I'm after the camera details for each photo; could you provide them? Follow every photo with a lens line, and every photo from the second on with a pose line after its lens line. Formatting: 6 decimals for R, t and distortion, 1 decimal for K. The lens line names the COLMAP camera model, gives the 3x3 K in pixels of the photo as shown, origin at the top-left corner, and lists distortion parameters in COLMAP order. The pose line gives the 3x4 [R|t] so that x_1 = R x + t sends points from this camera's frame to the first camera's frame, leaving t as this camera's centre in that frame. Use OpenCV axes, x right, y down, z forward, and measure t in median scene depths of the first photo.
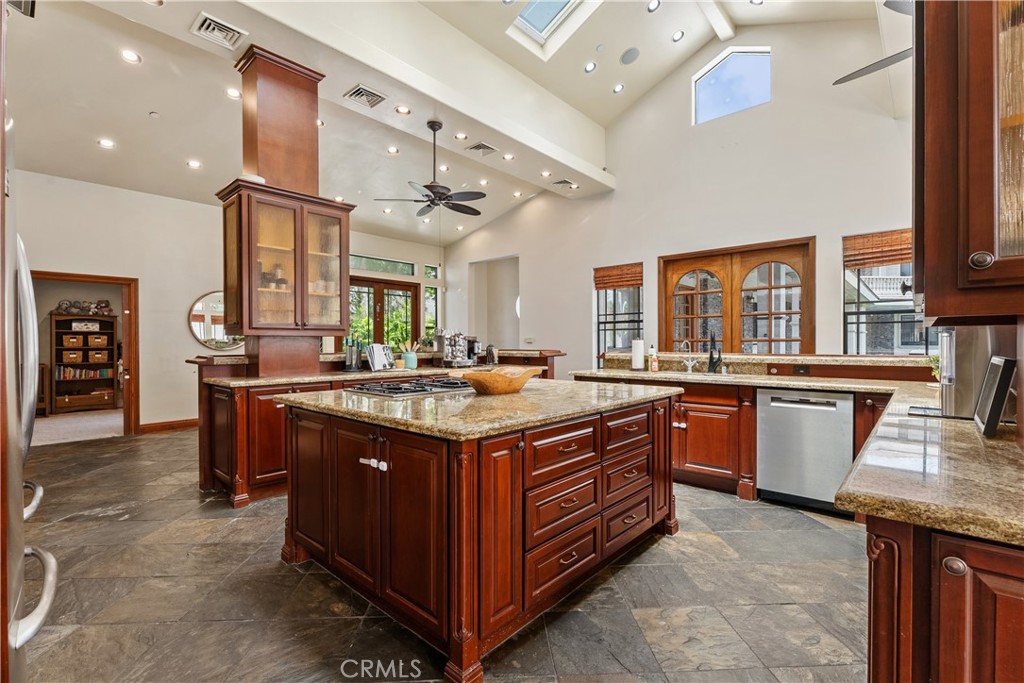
lens RADIAL K [[457.9, 0, 506.1], [0, 457.9, 343.2], [0, 0, 1]] dist [0.003712, -0.002260]
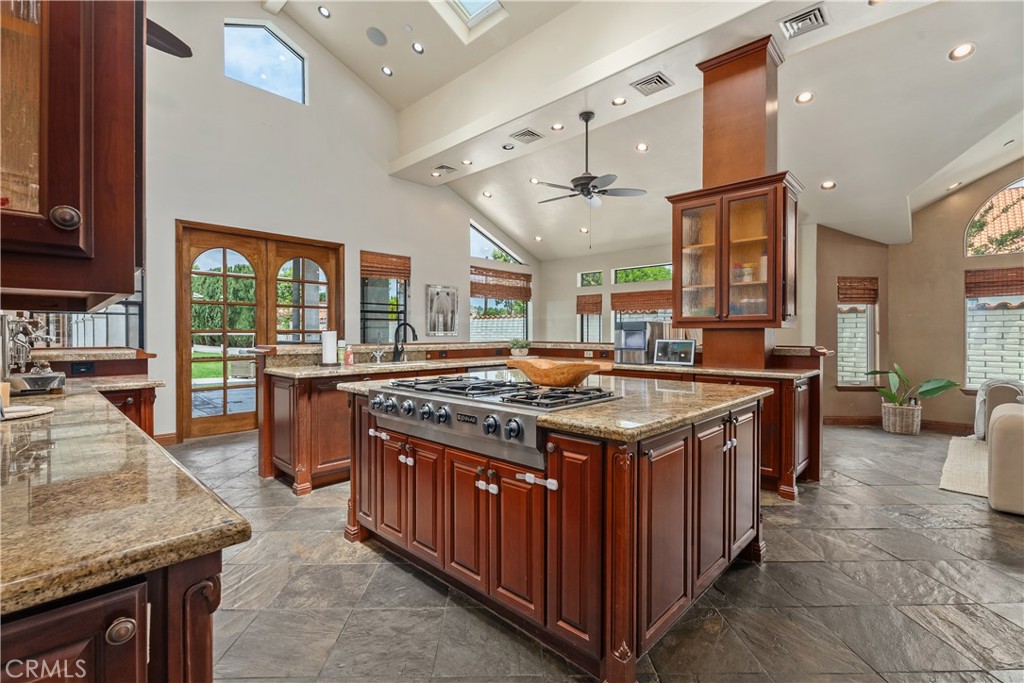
lens RADIAL K [[457.9, 0, 515.2], [0, 457.9, 337.5], [0, 0, 1]] dist [0.003712, -0.002260]
pose [[0.012776, -0.007075, 0.999893, -0.595278], [0.000989, 0.999975, 0.007063, -0.000485], [-0.999918, 0.000899, 0.012782, 0.637268]]
